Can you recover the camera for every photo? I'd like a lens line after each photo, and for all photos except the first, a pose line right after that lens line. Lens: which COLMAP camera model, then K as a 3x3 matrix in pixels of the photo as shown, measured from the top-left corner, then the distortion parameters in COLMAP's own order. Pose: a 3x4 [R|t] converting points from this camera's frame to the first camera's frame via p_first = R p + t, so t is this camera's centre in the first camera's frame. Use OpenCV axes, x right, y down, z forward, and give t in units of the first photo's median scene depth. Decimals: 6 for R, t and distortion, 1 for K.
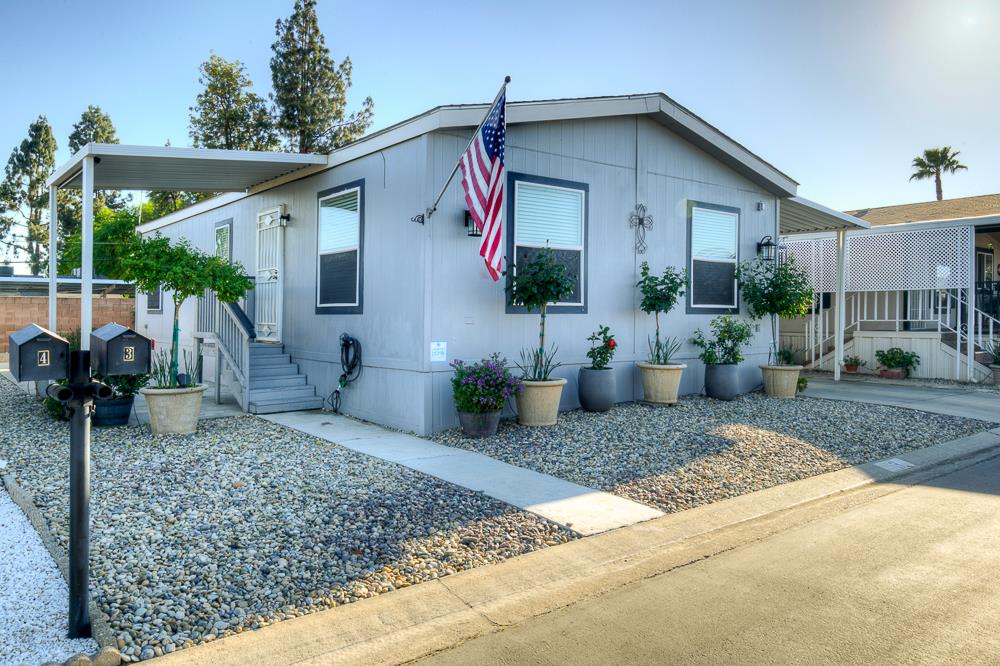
lens RADIAL K [[733.5, 0, 498.1], [0, 733.5, 326.3], [0, 0, 1]] dist [0.004434, -0.013395]
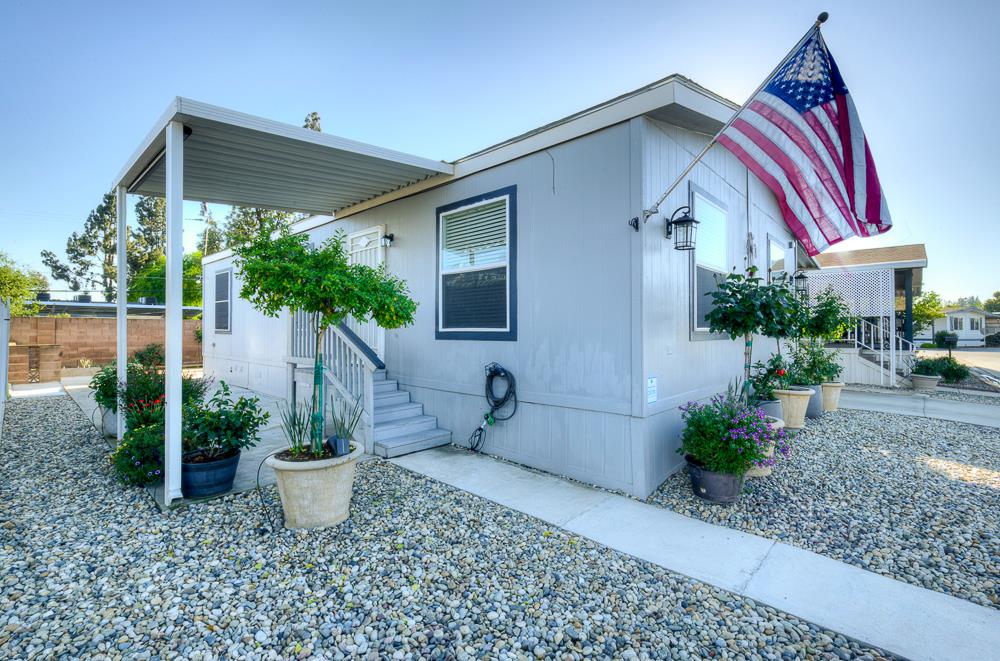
lens RADIAL K [[444.5, 0, 481.4], [0, 444.5, 337.6], [0, 0, 1]] dist [0.001239, 0.001740]
pose [[0.991261, -0.001041, 0.131908, -0.048000], [0.000858, 0.999999, 0.001441, -0.003466], [-0.131909, -0.001316, 0.991261, 0.079149]]
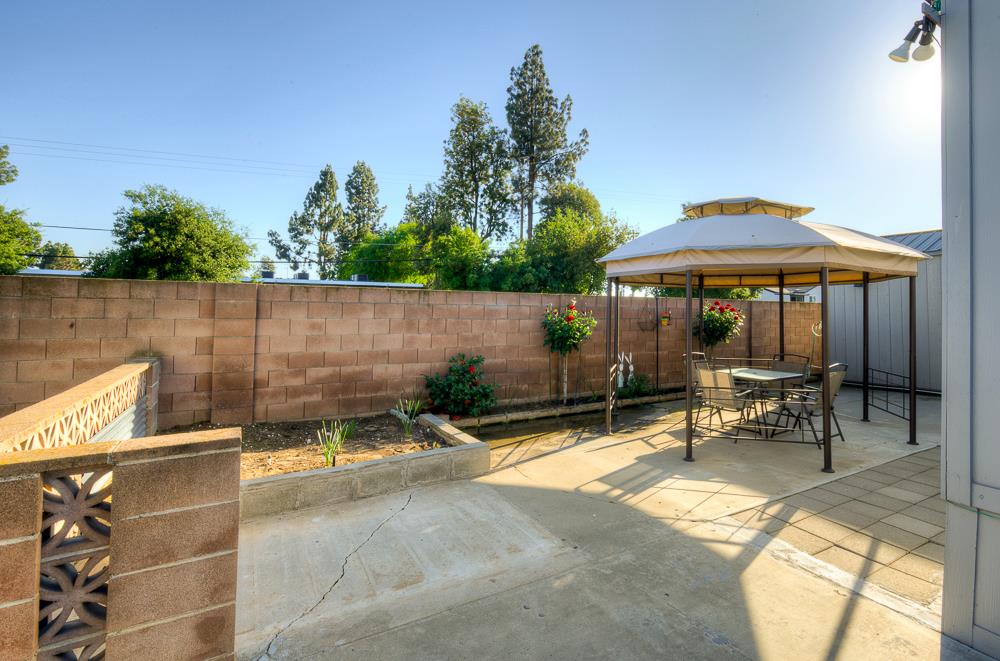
lens RADIAL K [[444.5, 0, 508.1], [0, 444.5, 313.2], [0, 0, 1]] dist [0.001239, 0.001740]
pose [[0.987528, 0.007099, -0.157286, -0.192686], [-0.008149, 0.999949, -0.006028, -0.009111], [0.157235, 0.007234, 0.987535, 0.285157]]
